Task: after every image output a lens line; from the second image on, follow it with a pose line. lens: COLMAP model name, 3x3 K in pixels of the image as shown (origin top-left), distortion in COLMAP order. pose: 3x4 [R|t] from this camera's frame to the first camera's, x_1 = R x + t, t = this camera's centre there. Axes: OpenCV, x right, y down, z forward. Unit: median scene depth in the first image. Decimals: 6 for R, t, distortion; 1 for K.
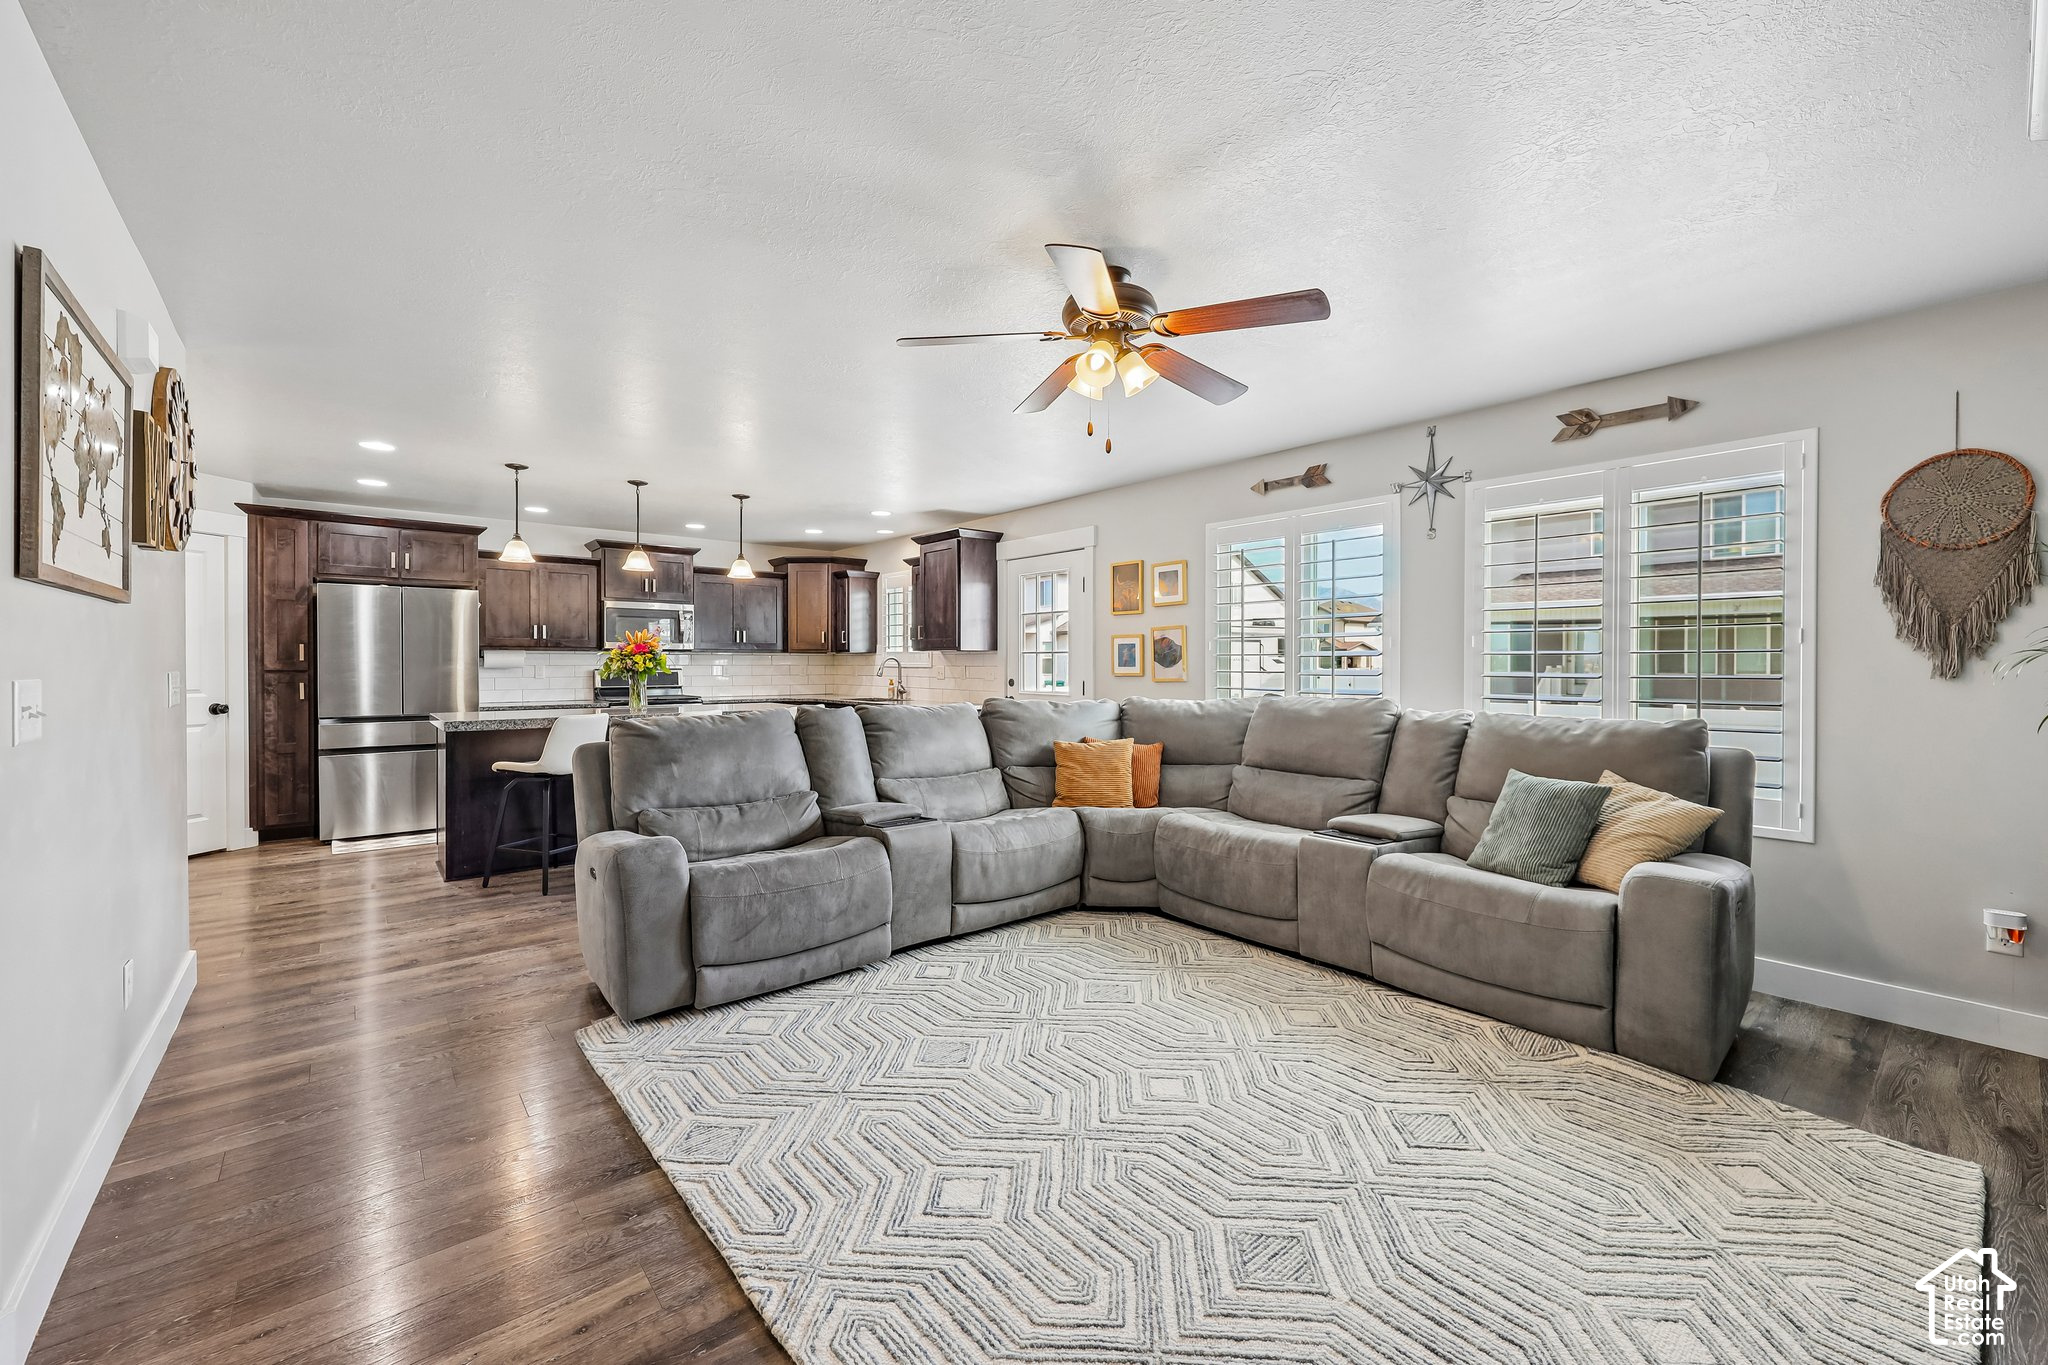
lens RADIAL K [[827.2, 0, 1041.5], [0, 827.2, 675.4], [0, 0, 1]] dist [-0.002685, 0.001427]
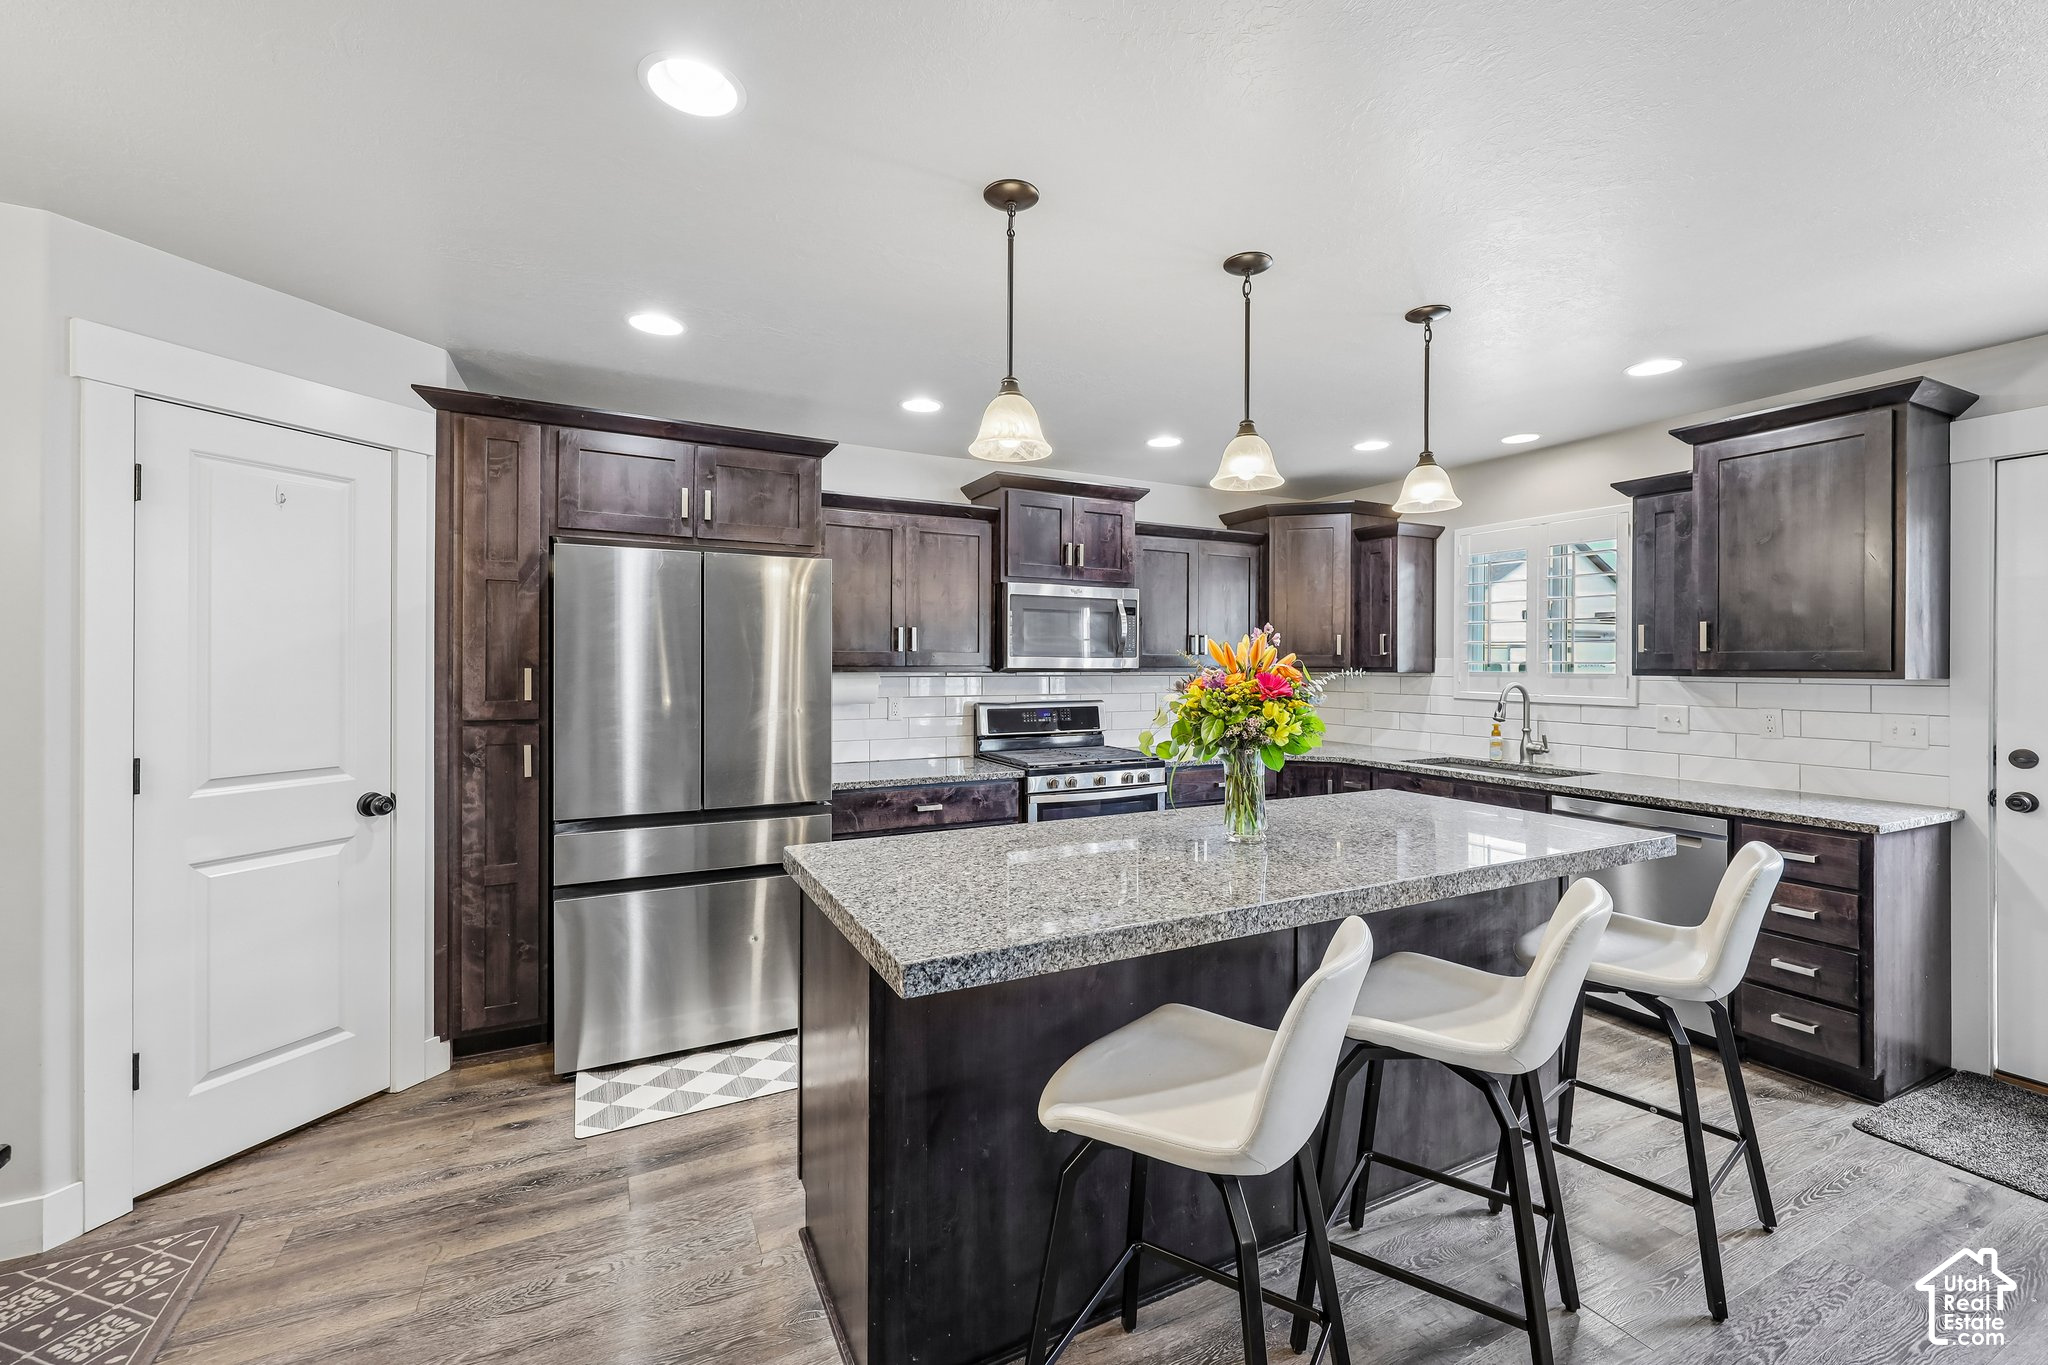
lens RADIAL K [[827.2, 0, 1041.4], [0, 827.2, 668.7], [0, 0, 1]] dist [-0.002685, 0.001427]
pose [[0.977615, 0.001575, -0.210395, -0.497384], [-0.003400, 0.999960, -0.008311, -0.035369], [0.210373, 0.008841, 0.977581, 0.589783]]
